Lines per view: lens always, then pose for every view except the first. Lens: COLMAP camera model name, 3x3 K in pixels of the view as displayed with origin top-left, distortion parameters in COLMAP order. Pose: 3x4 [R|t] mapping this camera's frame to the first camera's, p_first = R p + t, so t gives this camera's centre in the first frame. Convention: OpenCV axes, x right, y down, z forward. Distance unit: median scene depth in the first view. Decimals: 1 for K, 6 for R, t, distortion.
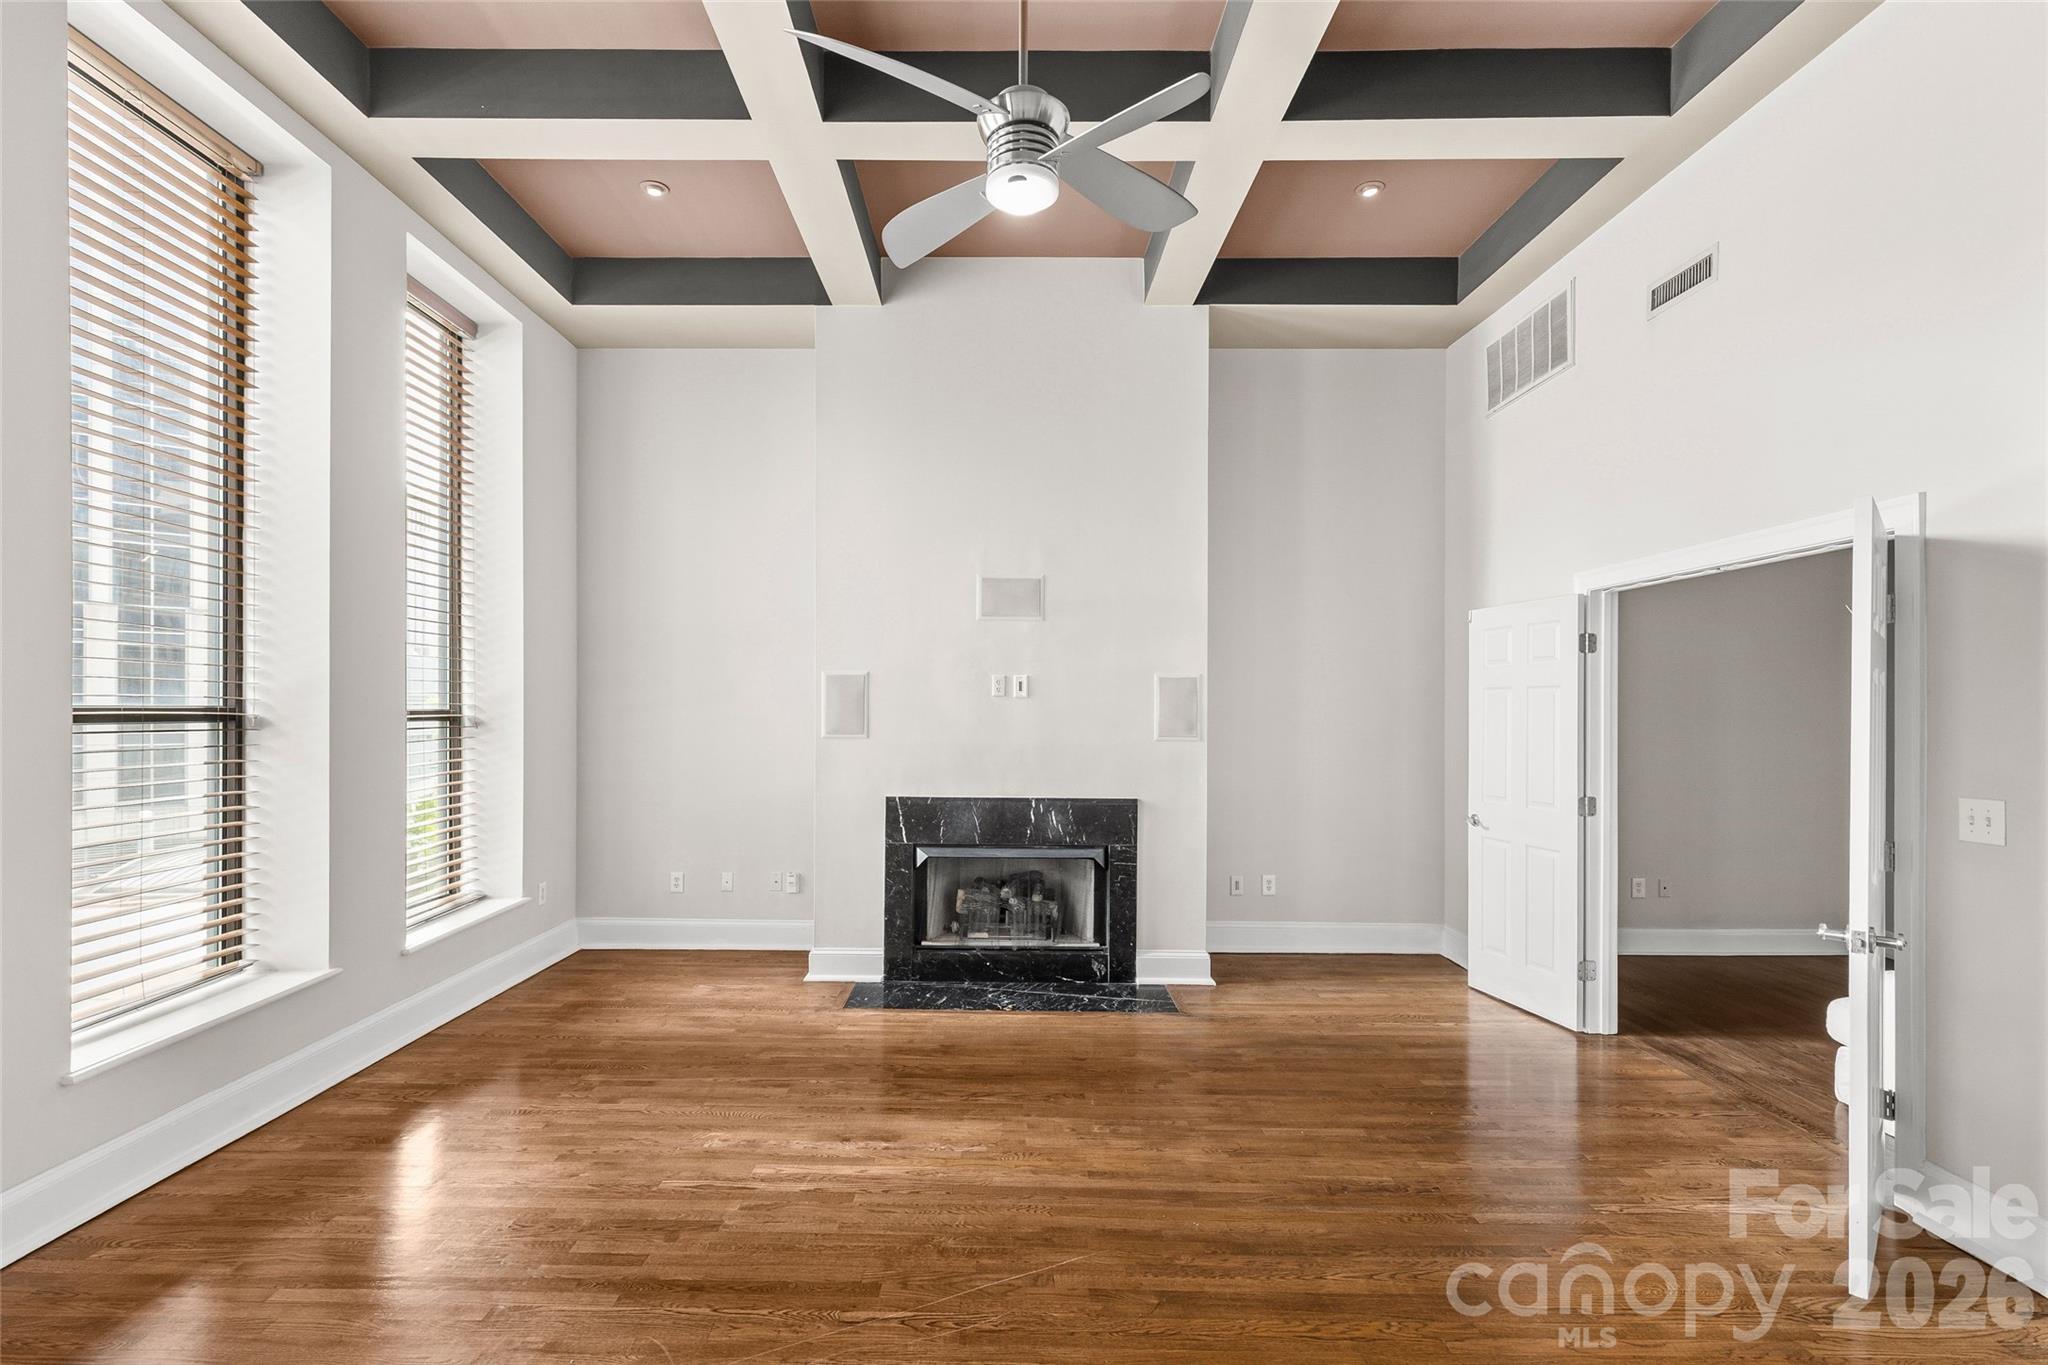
lens RADIAL K [[959.1, 0, 1001.3], [0, 959.1, 704.1], [0, 0, 1]] dist [0.003948, 0.000597]
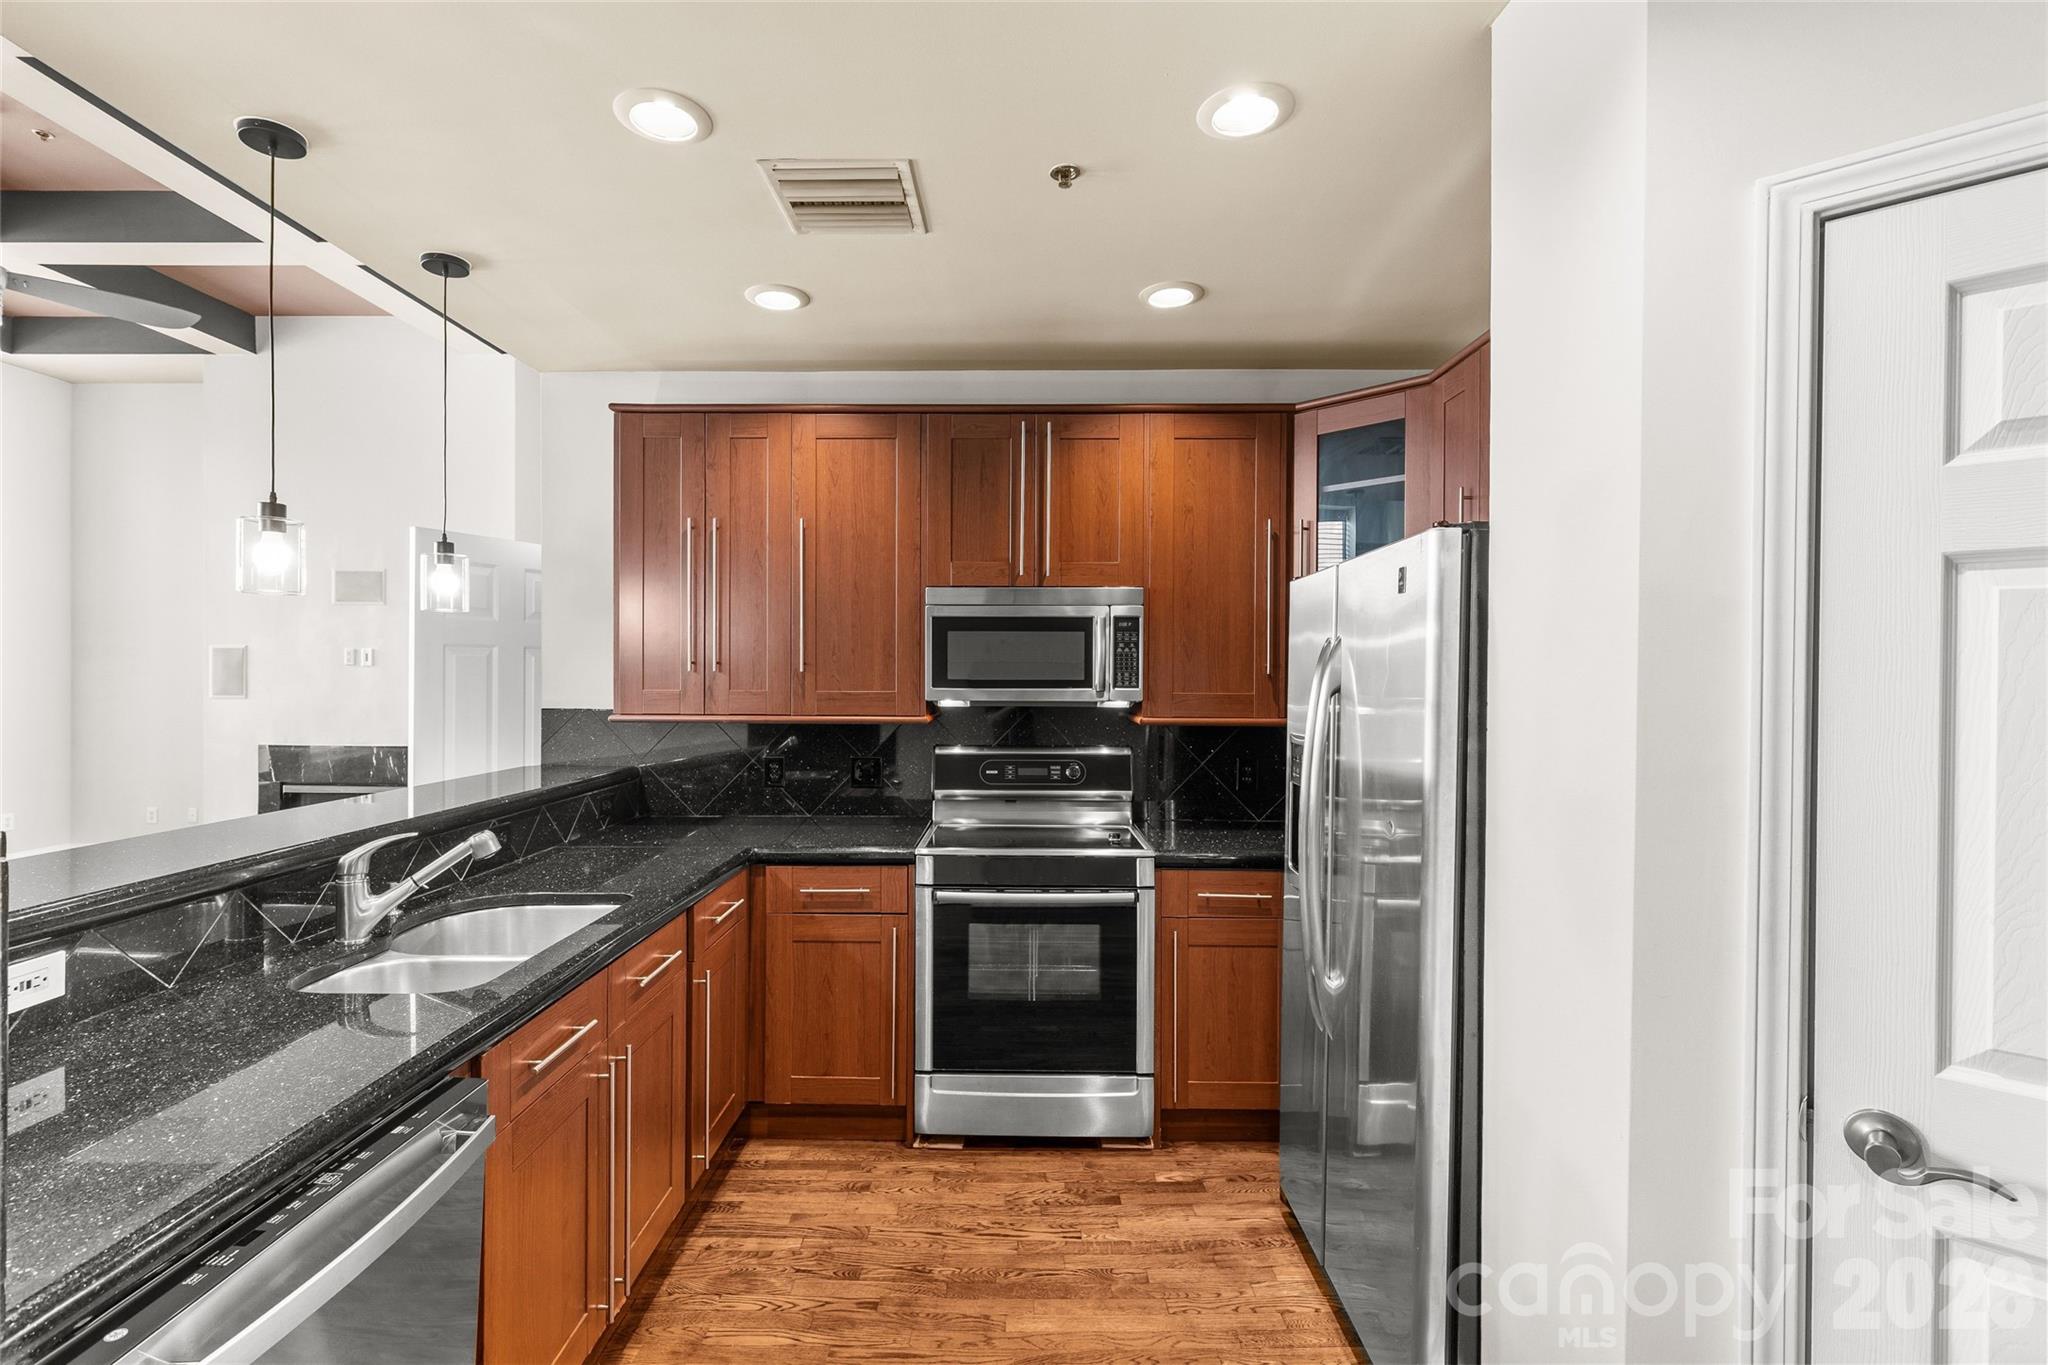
lens RADIAL K [[940.7, 0, 1024.0], [0, 940.7, 682.5], [0, 0, 1]] dist [-0.012704, -0.000190]
pose [[0.999999, 0.000862, -0.001320, 0.918391], [-0.000849, 0.999953, 0.009701, 0.002065], [0.001328, -0.009700, 0.999952, -0.236442]]
